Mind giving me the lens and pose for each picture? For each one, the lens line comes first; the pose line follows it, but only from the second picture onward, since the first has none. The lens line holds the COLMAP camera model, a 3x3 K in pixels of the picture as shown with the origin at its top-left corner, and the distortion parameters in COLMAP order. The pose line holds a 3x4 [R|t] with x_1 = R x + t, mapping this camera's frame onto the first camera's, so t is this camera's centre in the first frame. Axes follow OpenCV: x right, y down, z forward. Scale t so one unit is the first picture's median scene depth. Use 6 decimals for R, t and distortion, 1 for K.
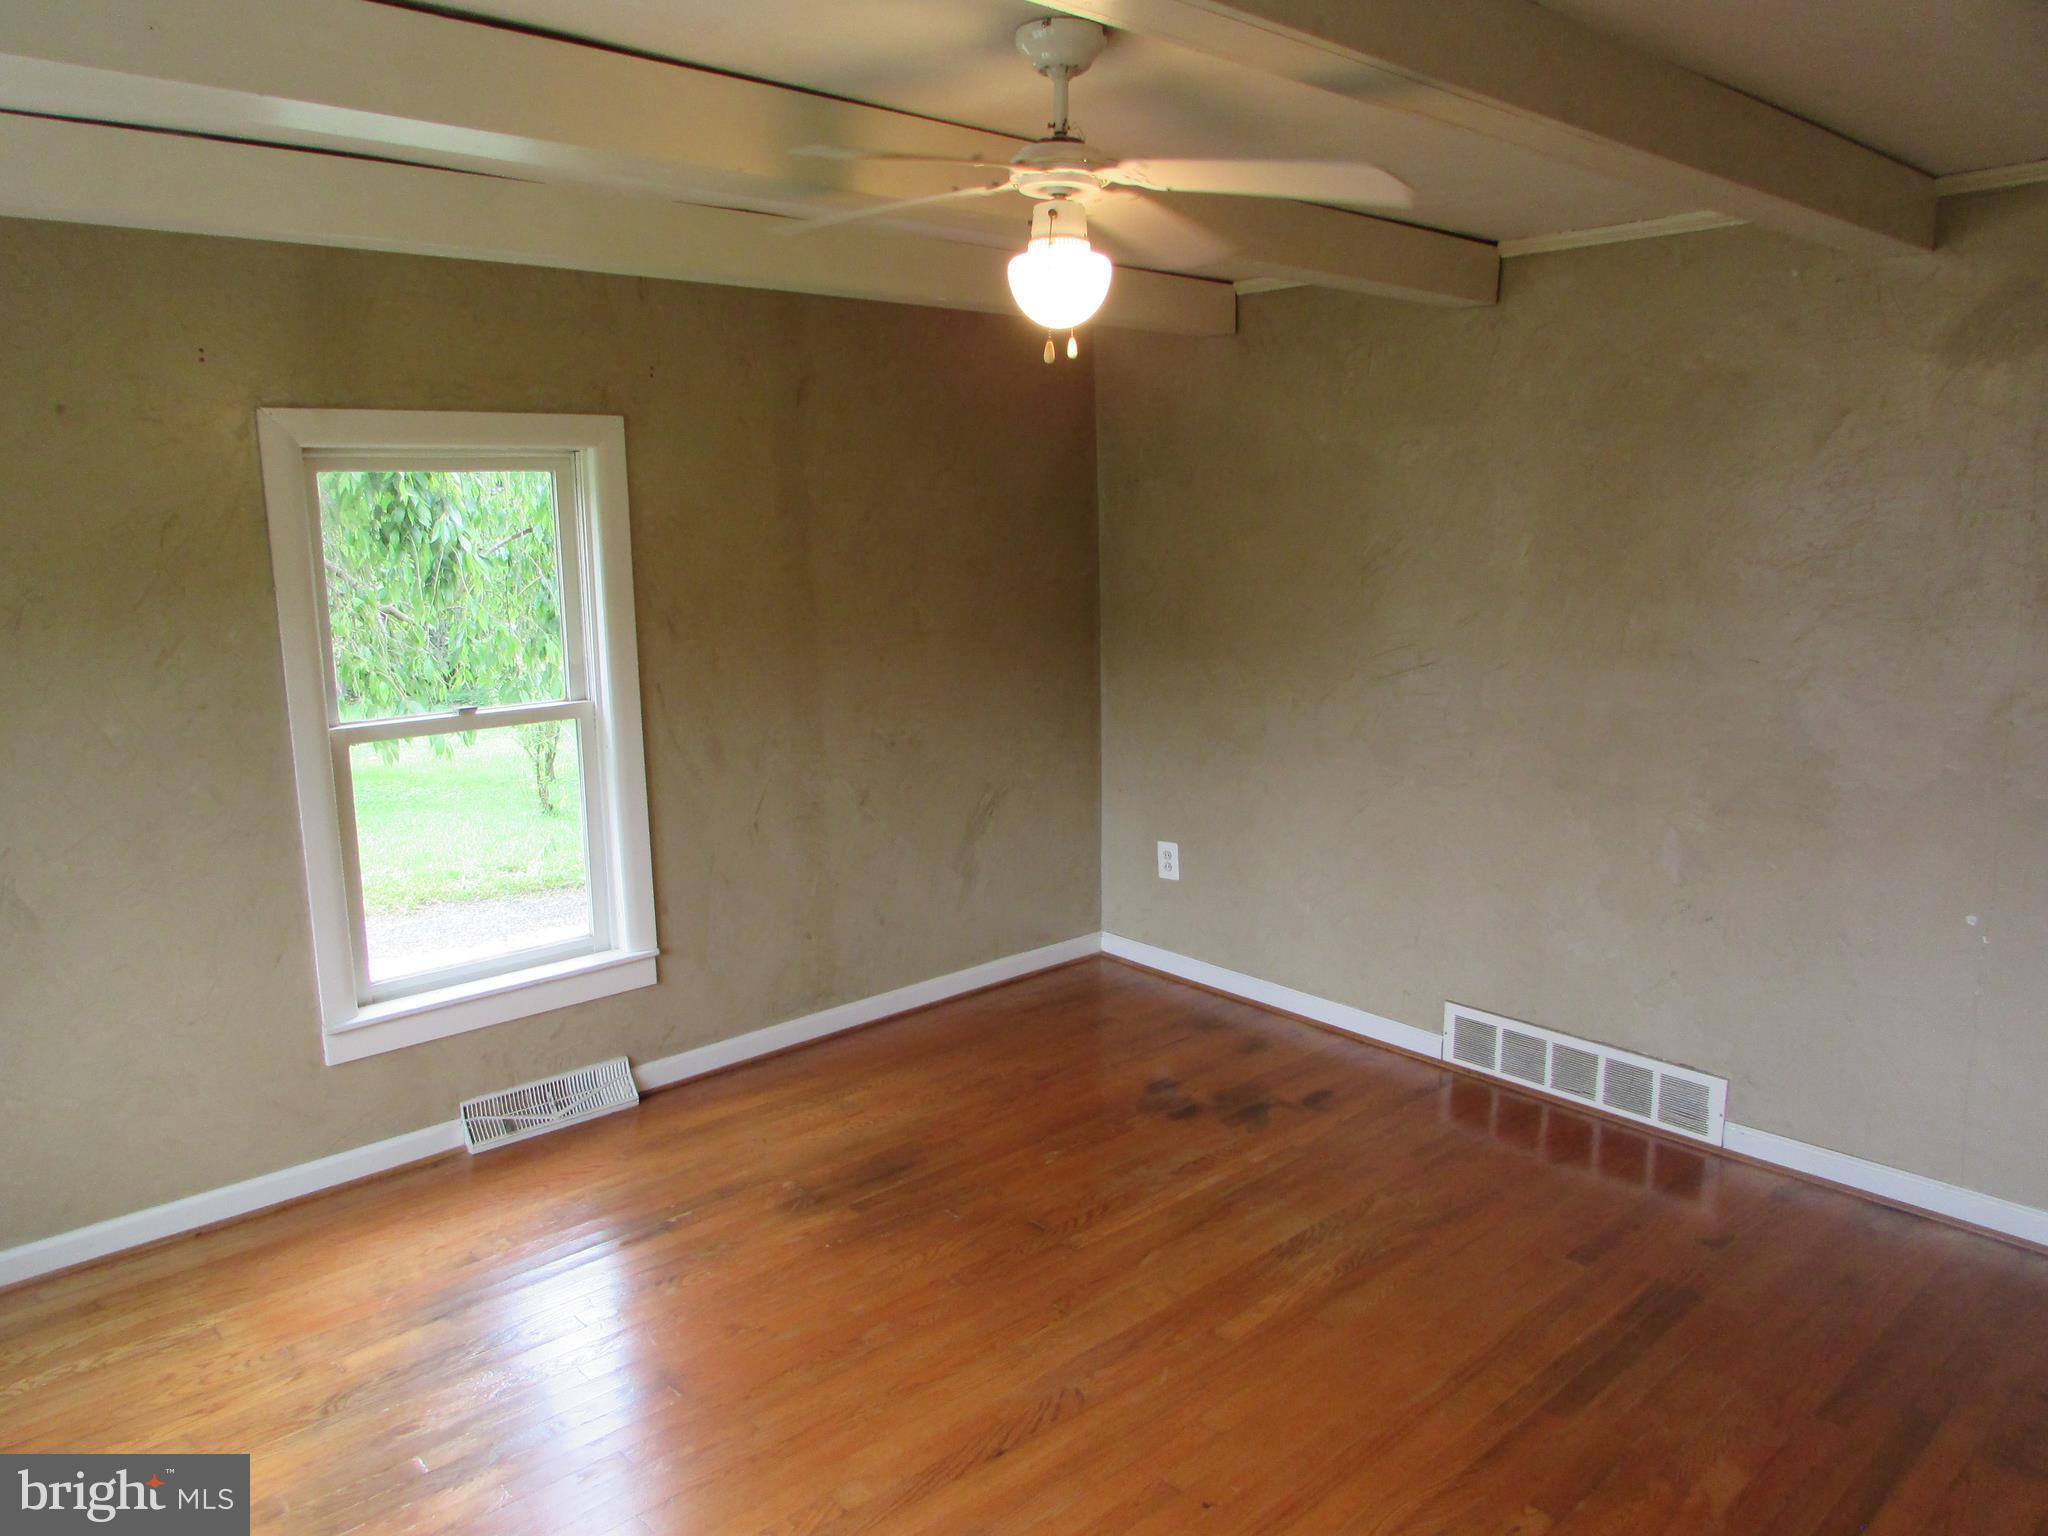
lens RADIAL K [[1467.1, 0, 1022.4], [0, 1467.1, 764.8], [0, 0, 1]] dist [-0.010845, 0.001300]
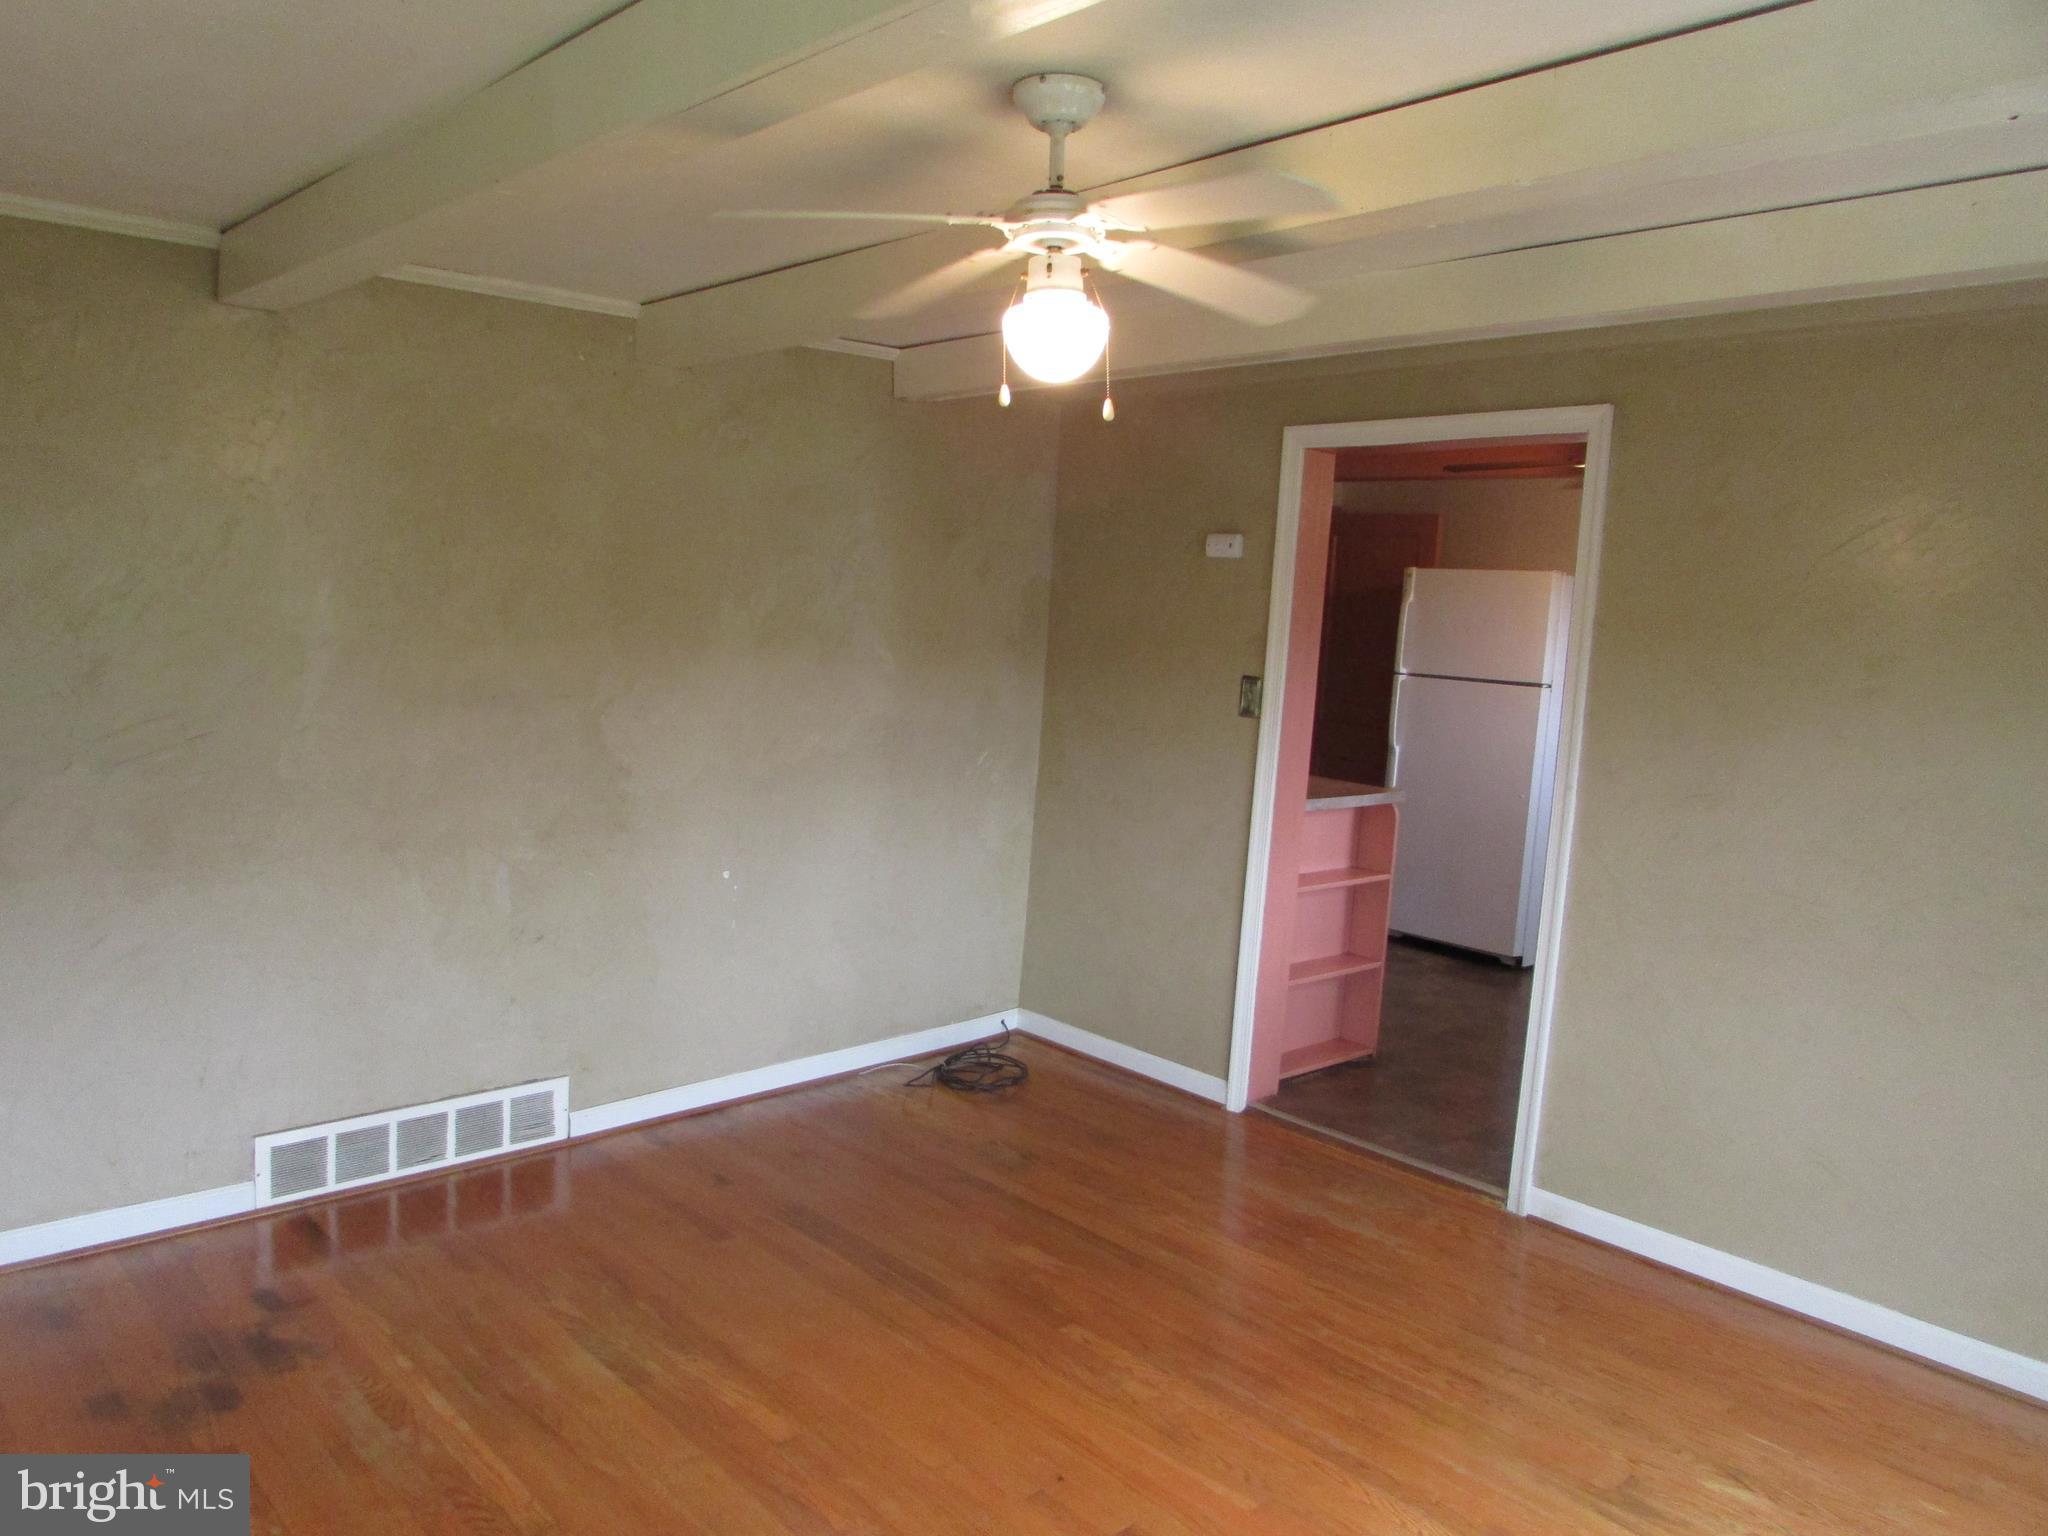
lens RADIAL K [[1467.1, 0, 1026.0], [0, 1467.1, 762.2], [0, 0, 1]] dist [-0.010845, 0.001300]
pose [[-0.005800, -0.113084, 0.993568, -0.570737], [0.129774, 0.985098, 0.112878, -0.094144], [-0.991527, 0.129594, 0.008962, 0.596158]]
